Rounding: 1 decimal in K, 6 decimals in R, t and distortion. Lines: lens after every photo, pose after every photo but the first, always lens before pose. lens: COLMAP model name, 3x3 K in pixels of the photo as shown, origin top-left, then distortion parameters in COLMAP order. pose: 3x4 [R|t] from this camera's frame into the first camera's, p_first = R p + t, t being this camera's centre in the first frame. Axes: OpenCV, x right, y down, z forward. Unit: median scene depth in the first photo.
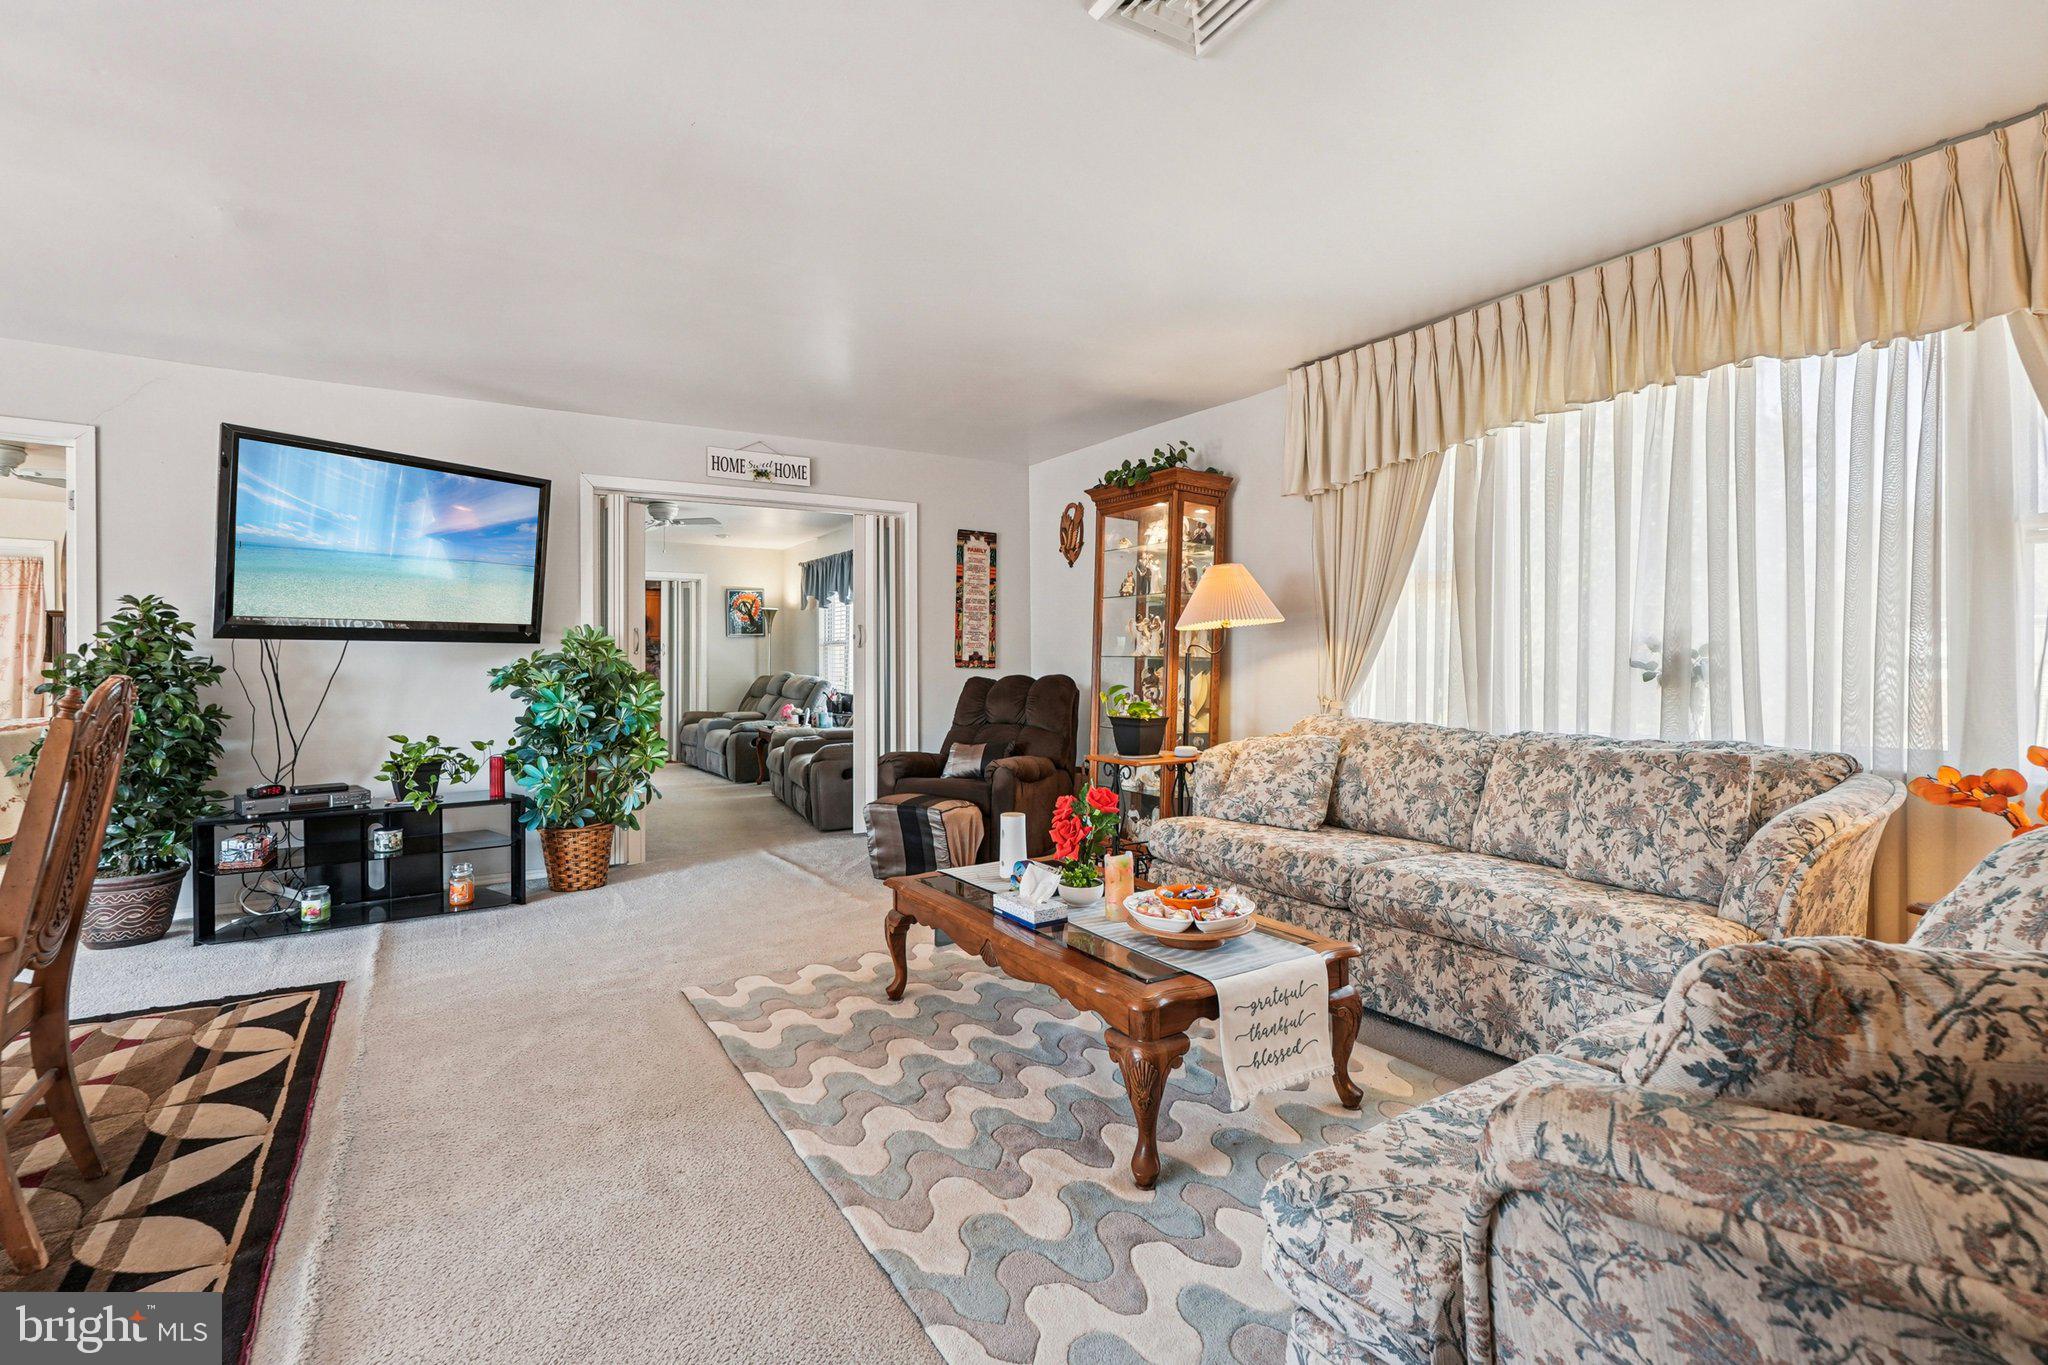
lens RADIAL K [[932.5, 0, 1017.6], [0, 932.5, 731.6], [0, 0, 1]] dist [0.003301, -0.000740]
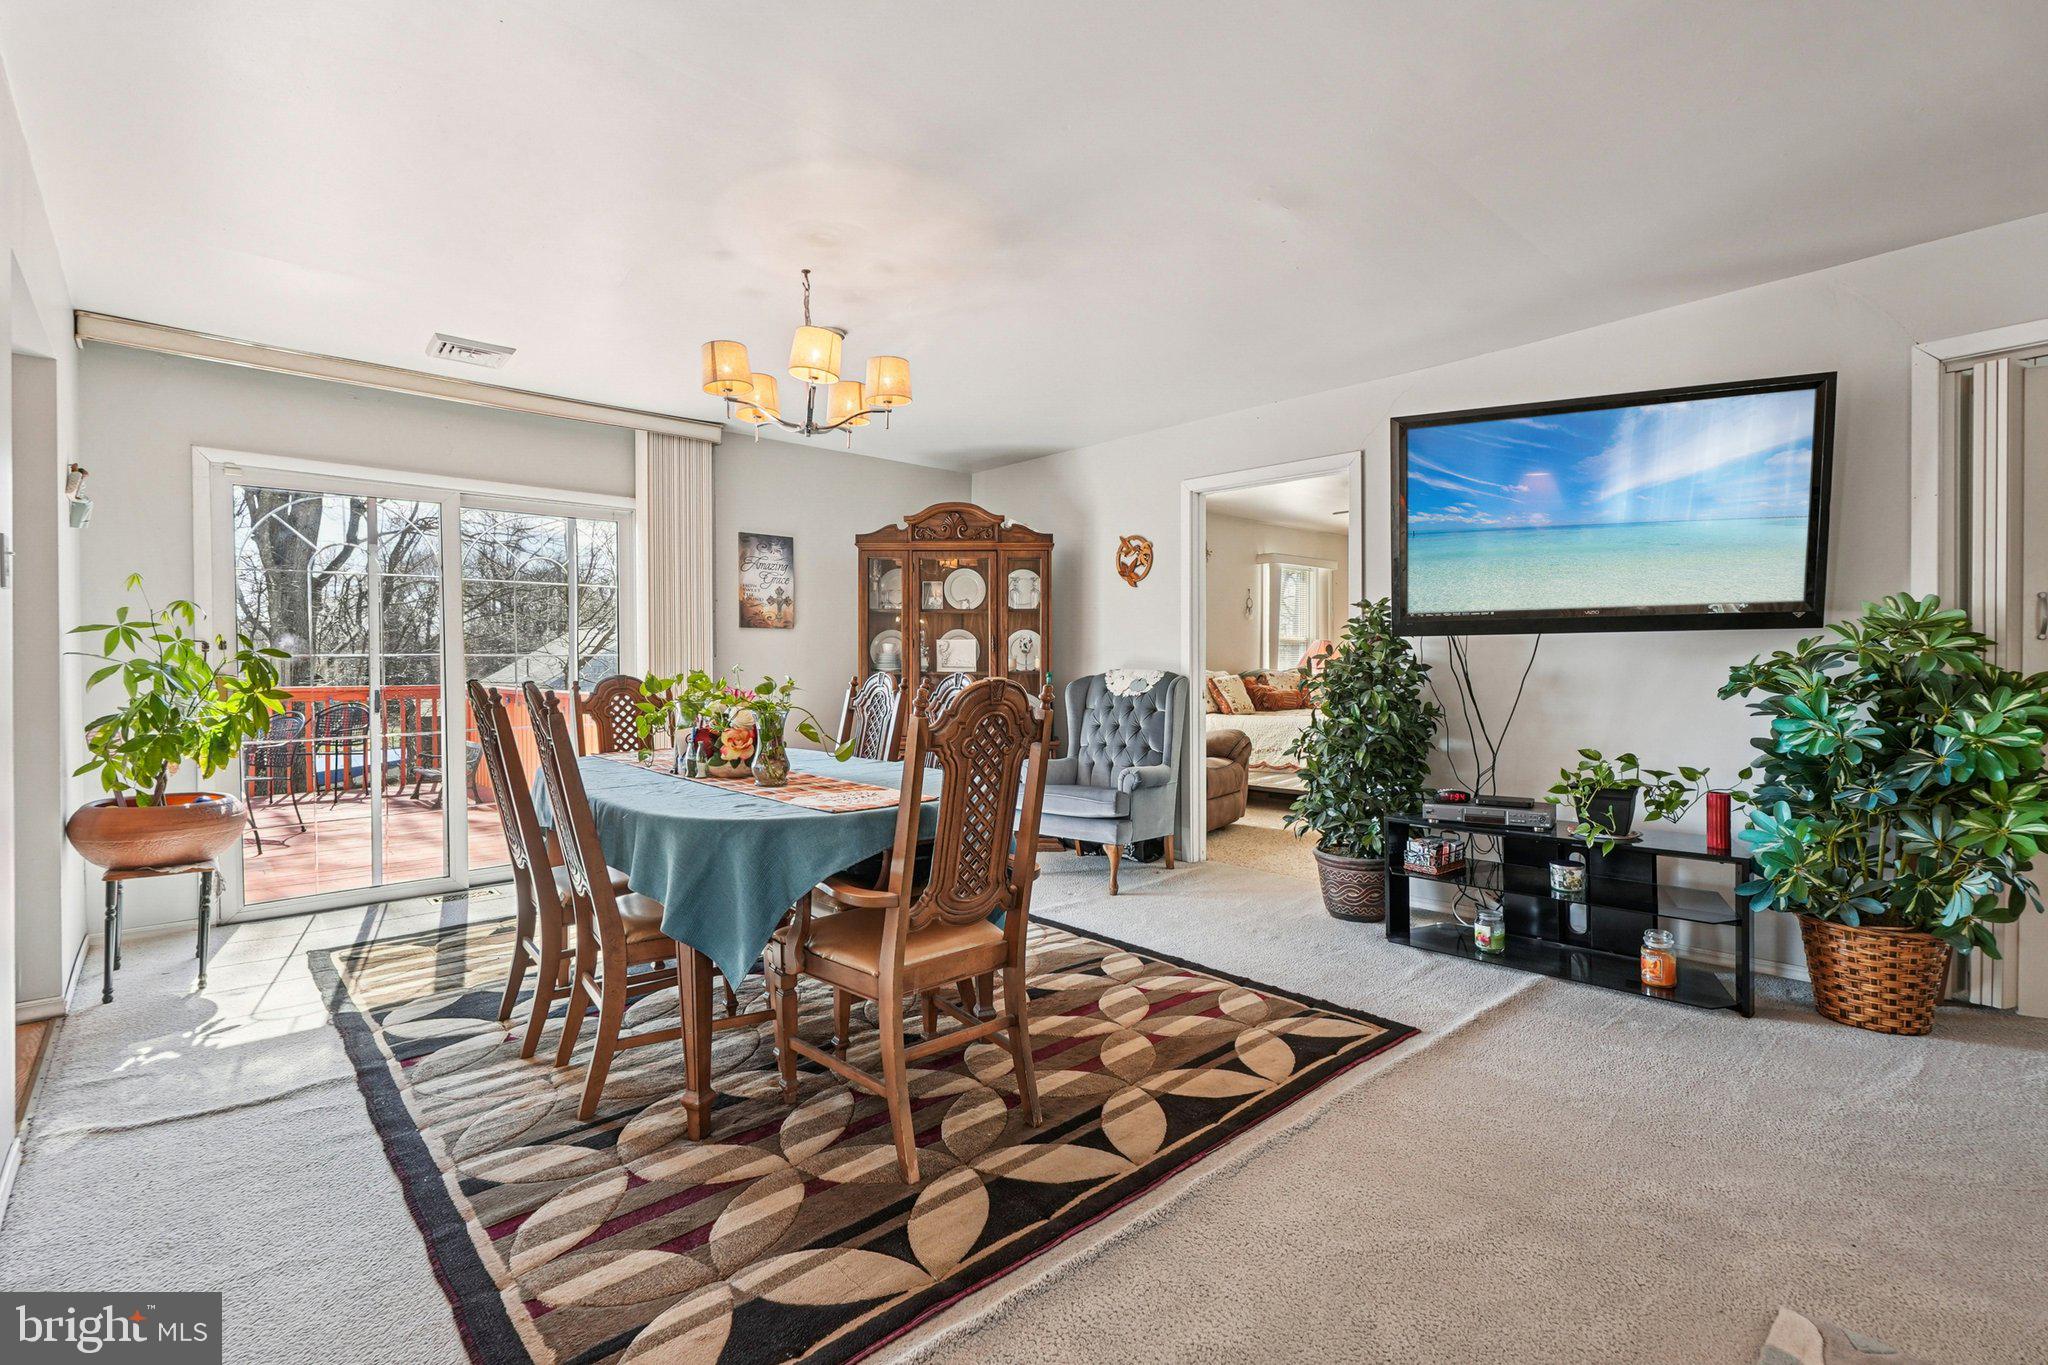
lens RADIAL K [[932.5, 0, 1019.8], [0, 932.5, 683.1], [0, 0, 1]] dist [0.003301, -0.000740]
pose [[0.165719, 0.018428, -0.986001, 0.047469], [-0.066978, 0.997727, 0.007390, -0.027175], [0.983896, 0.064816, 0.166577, 0.394528]]
